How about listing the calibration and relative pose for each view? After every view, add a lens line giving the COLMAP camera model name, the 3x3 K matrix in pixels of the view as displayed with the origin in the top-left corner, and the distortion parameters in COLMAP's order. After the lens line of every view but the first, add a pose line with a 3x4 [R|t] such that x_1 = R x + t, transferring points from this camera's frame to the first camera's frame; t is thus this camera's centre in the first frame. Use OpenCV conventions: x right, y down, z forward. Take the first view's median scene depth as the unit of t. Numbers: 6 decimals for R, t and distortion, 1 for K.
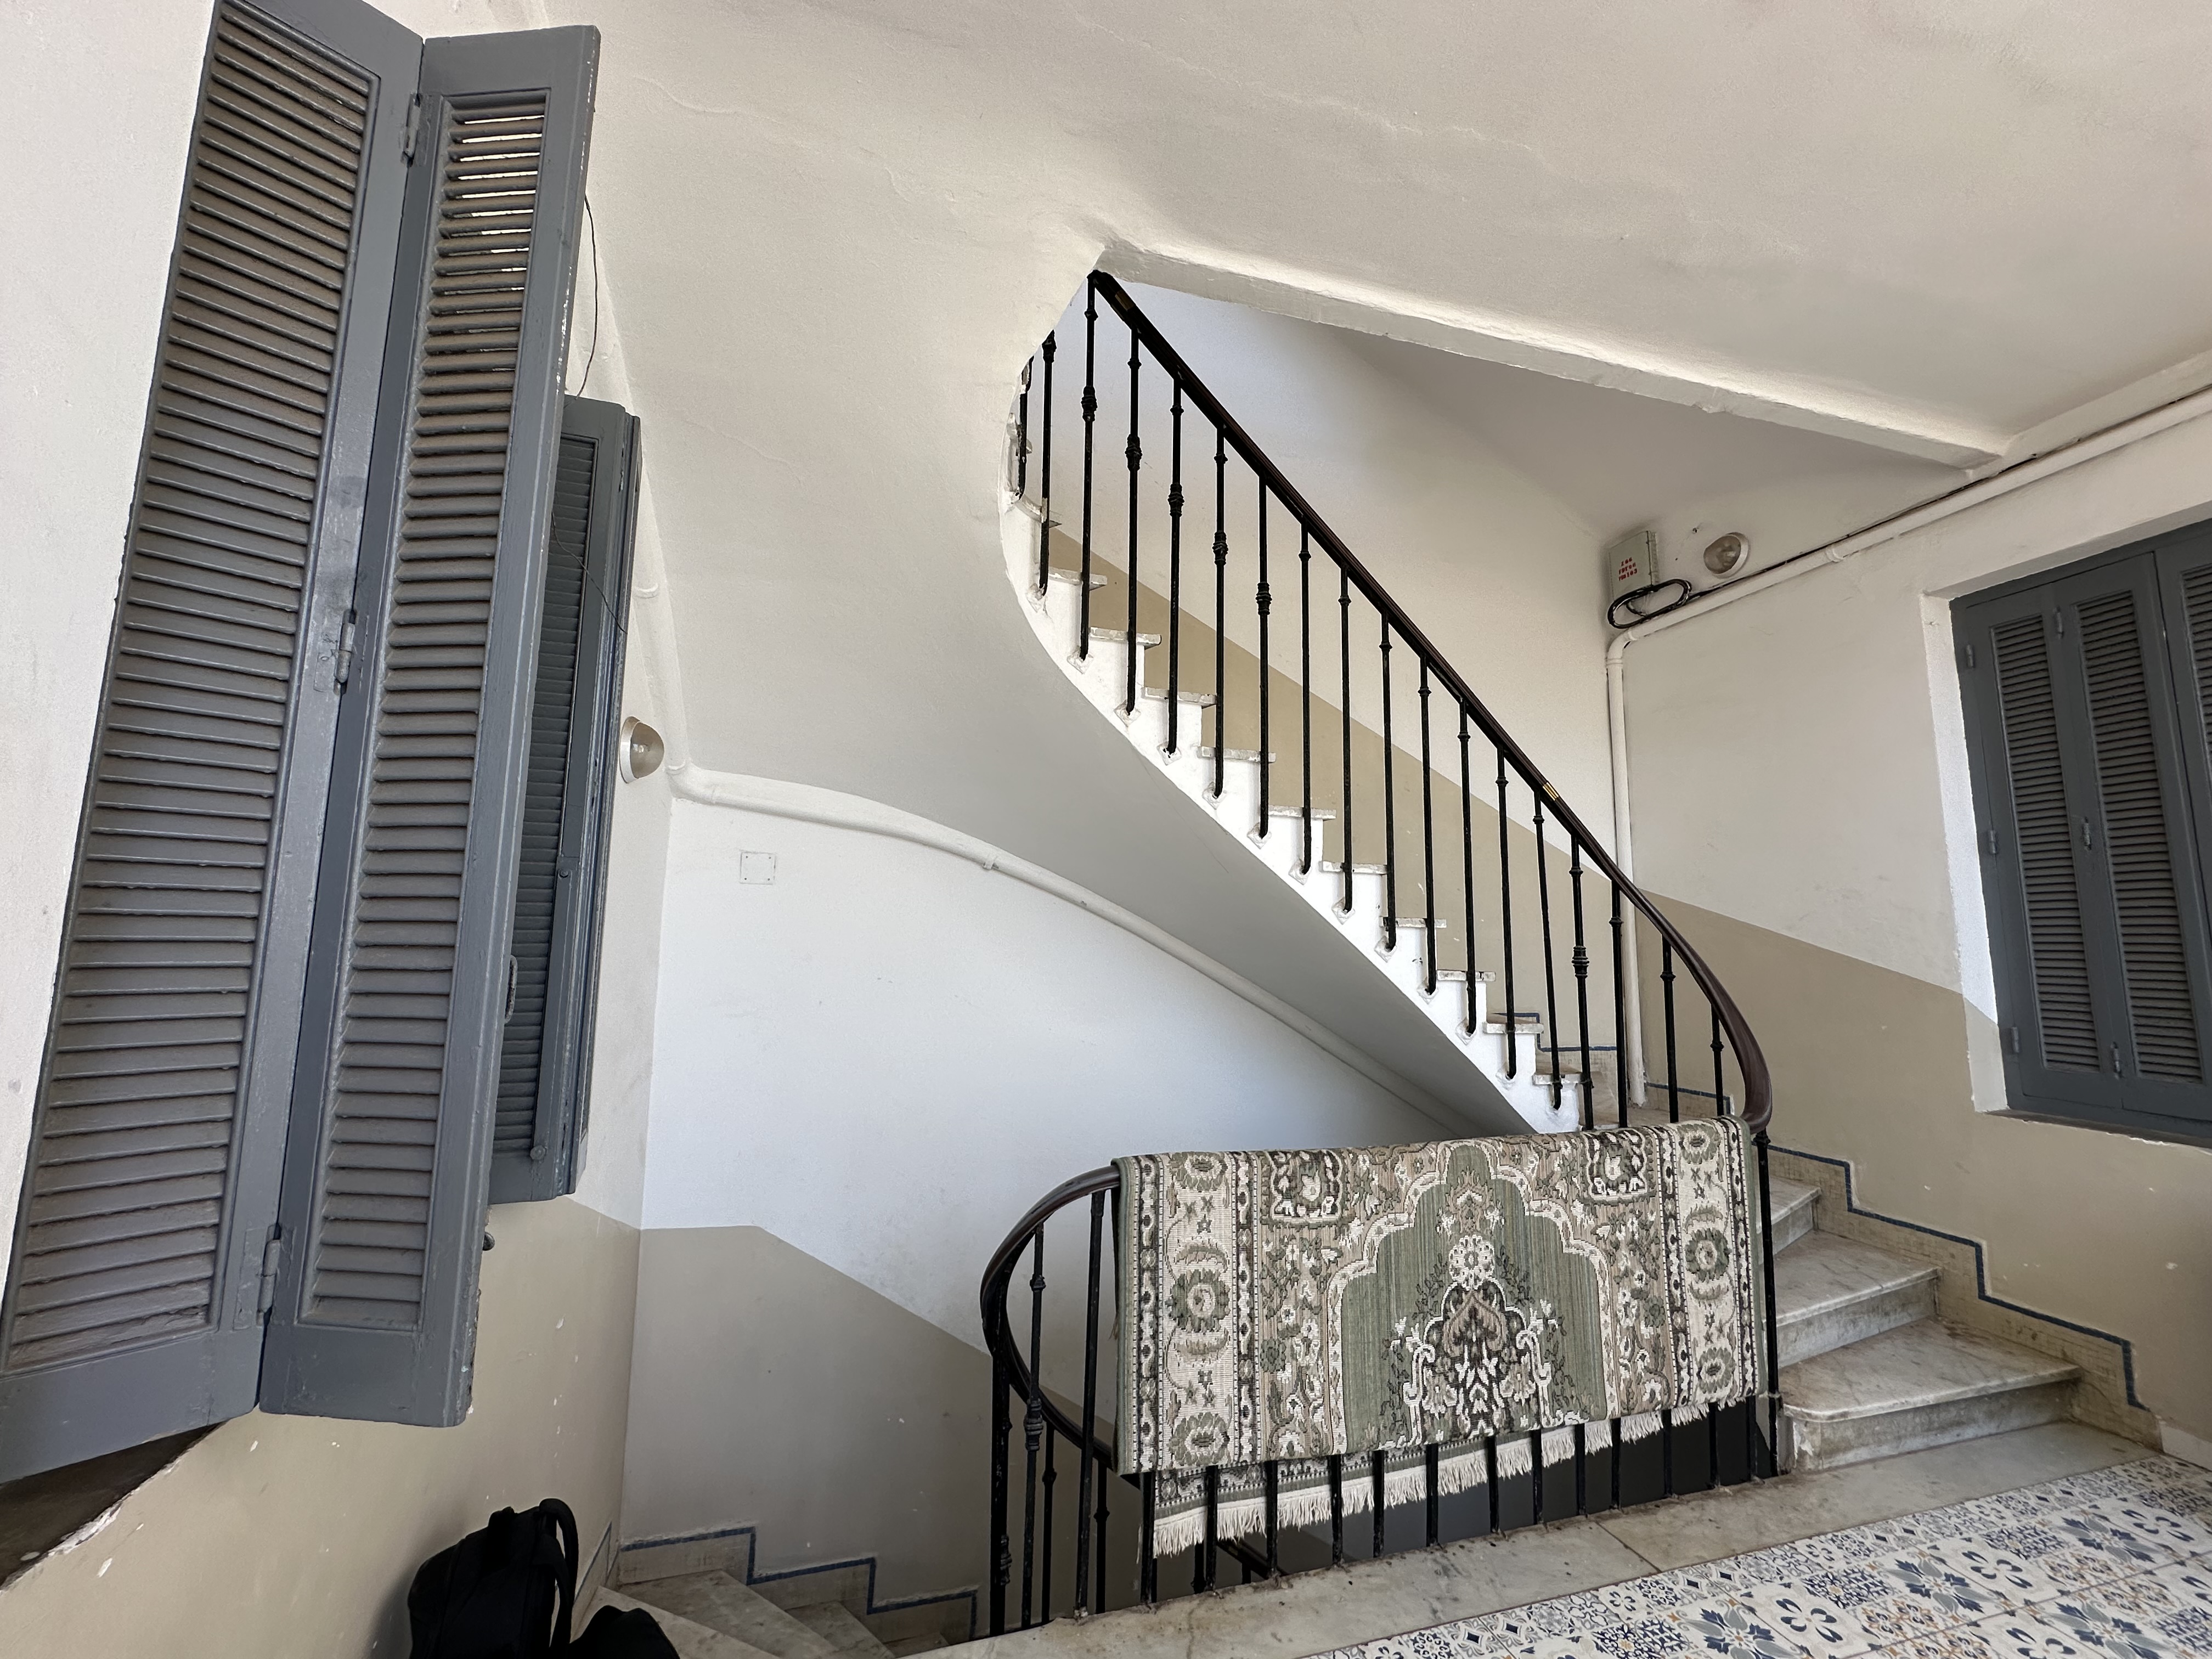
lens RADIAL K [[891.2, 0, 1102.1], [0, 891.2, 830.1], [0, 0, 1]] dist [-0.005179, 0.000811]
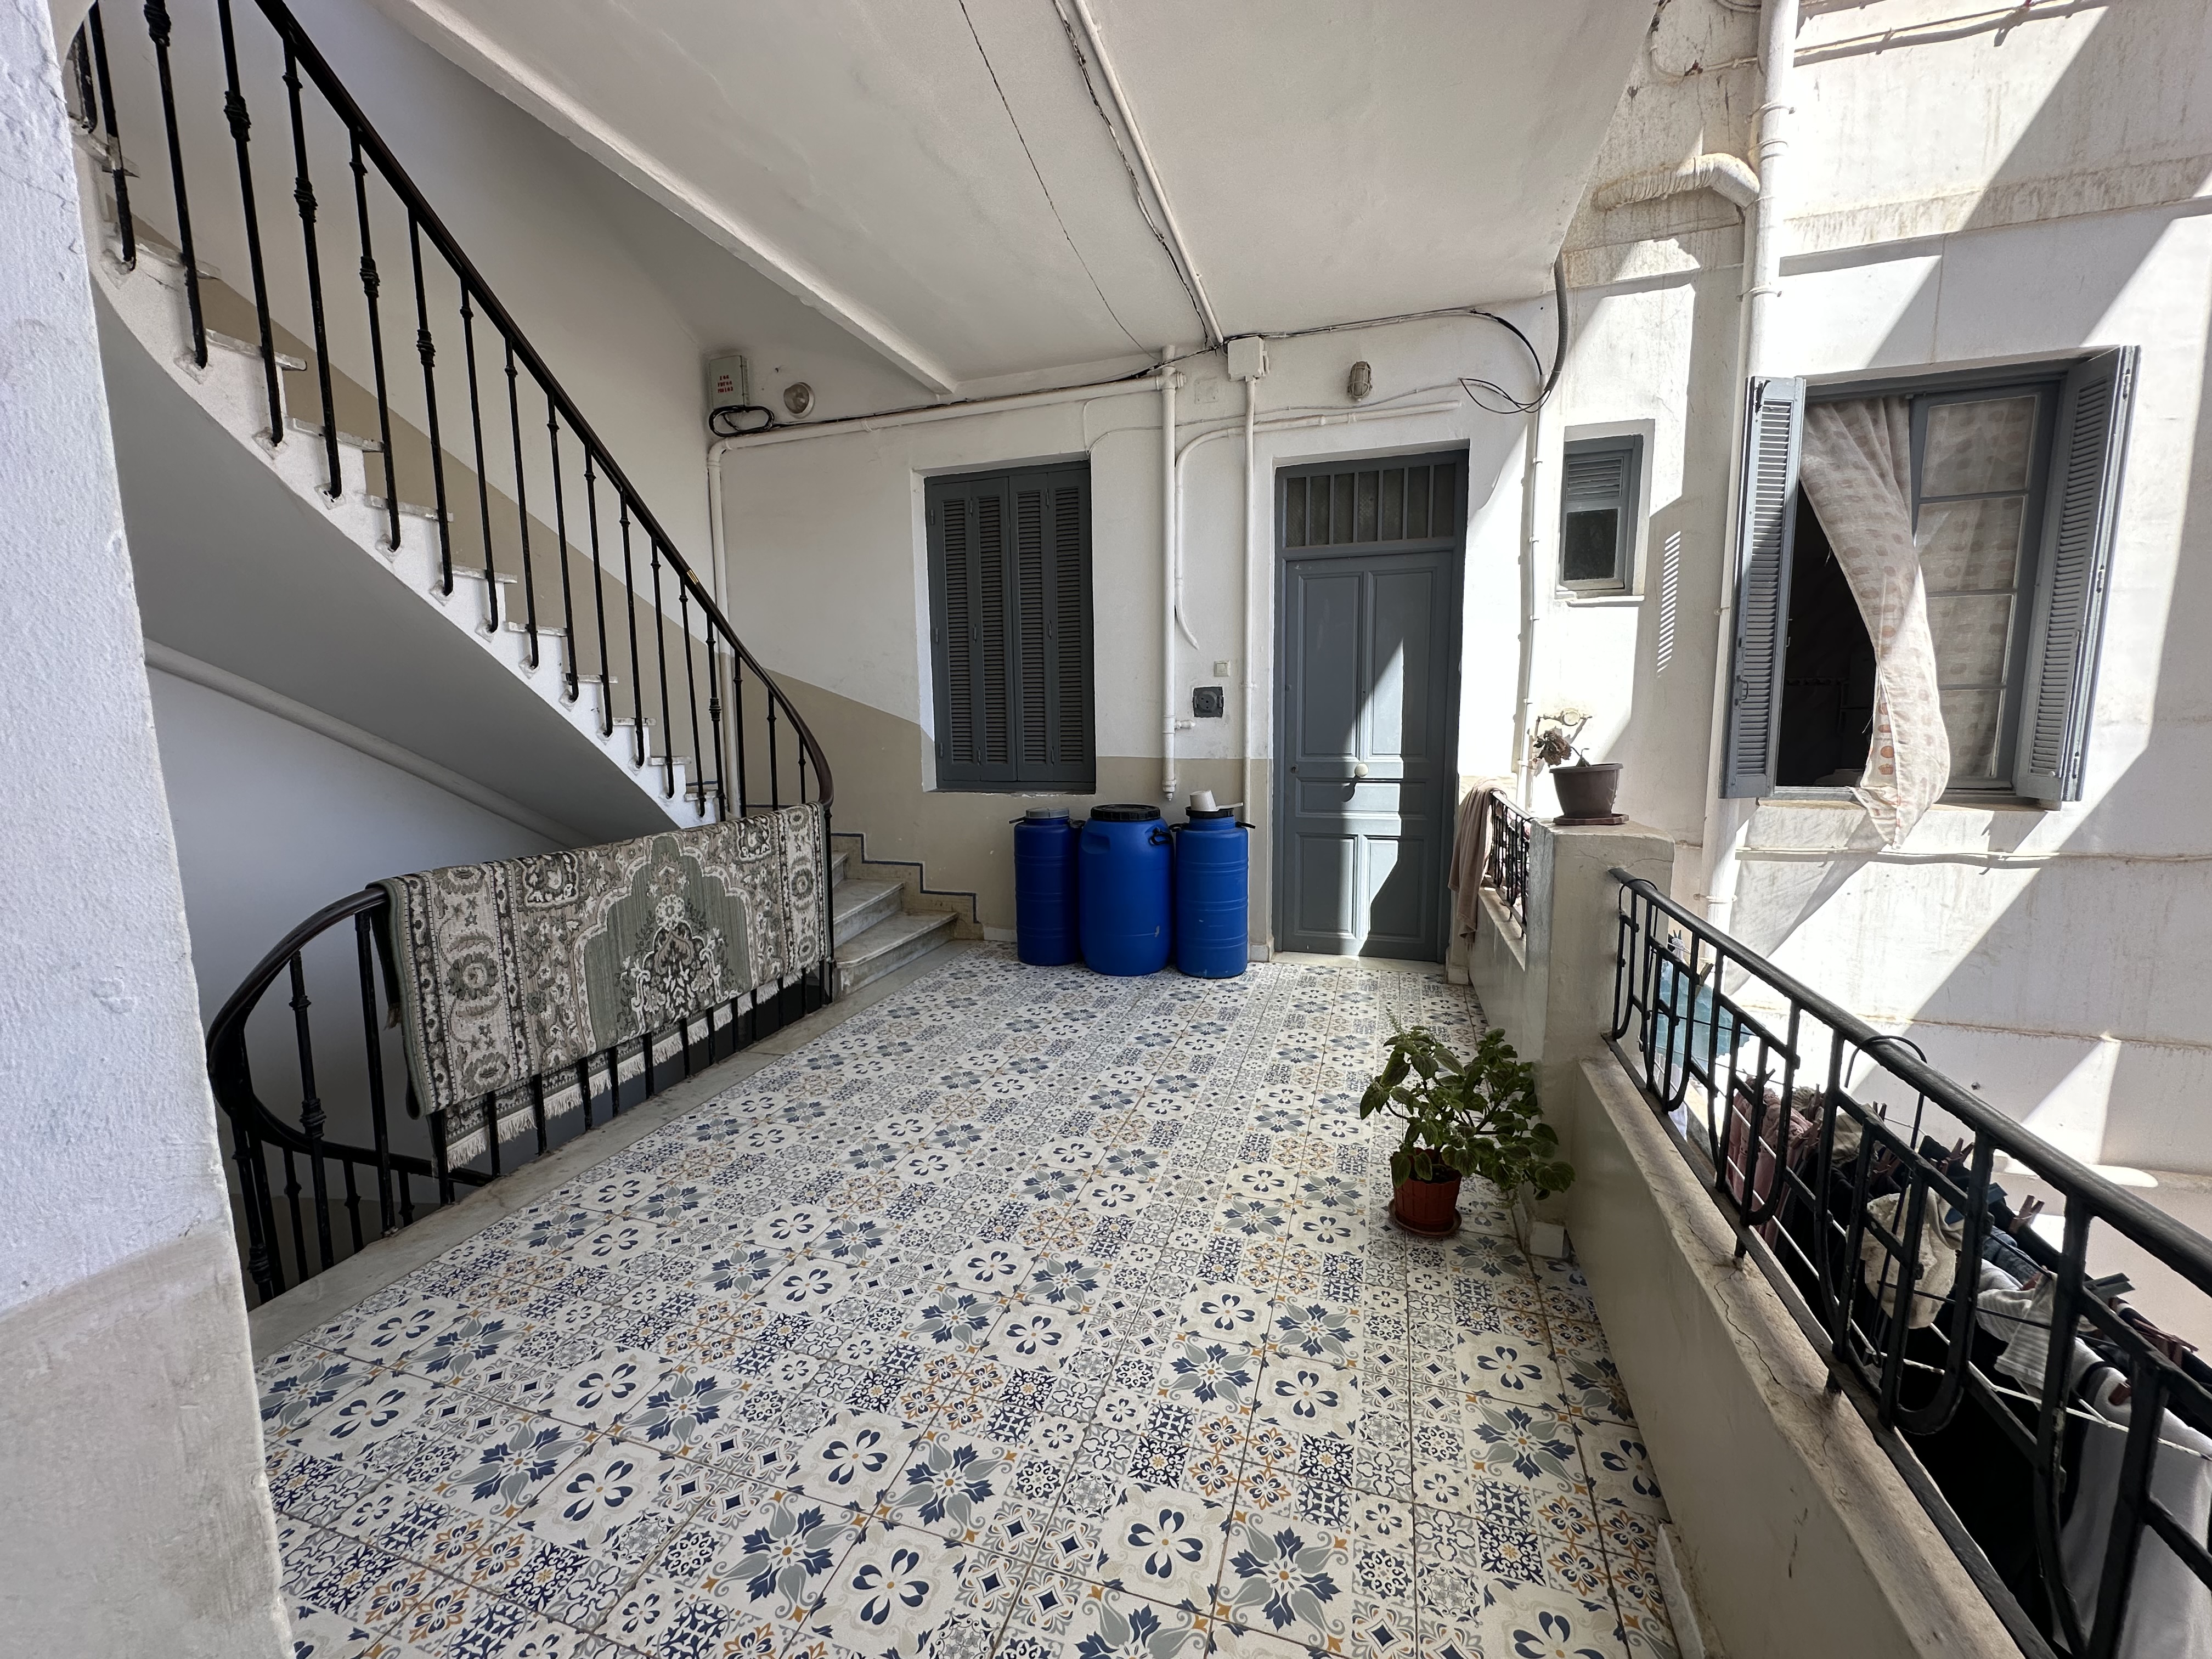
lens RADIAL K [[891.2, 0, 1102.0], [0, 891.2, 828.7], [0, 0, 1]] dist [-0.005179, 0.000811]
pose [[0.559589, -0.125489, 0.819215, -0.333150], [-0.084528, 0.974674, 0.207042, -0.006966], [-0.824448, -0.185105, 0.534809, -0.305378]]
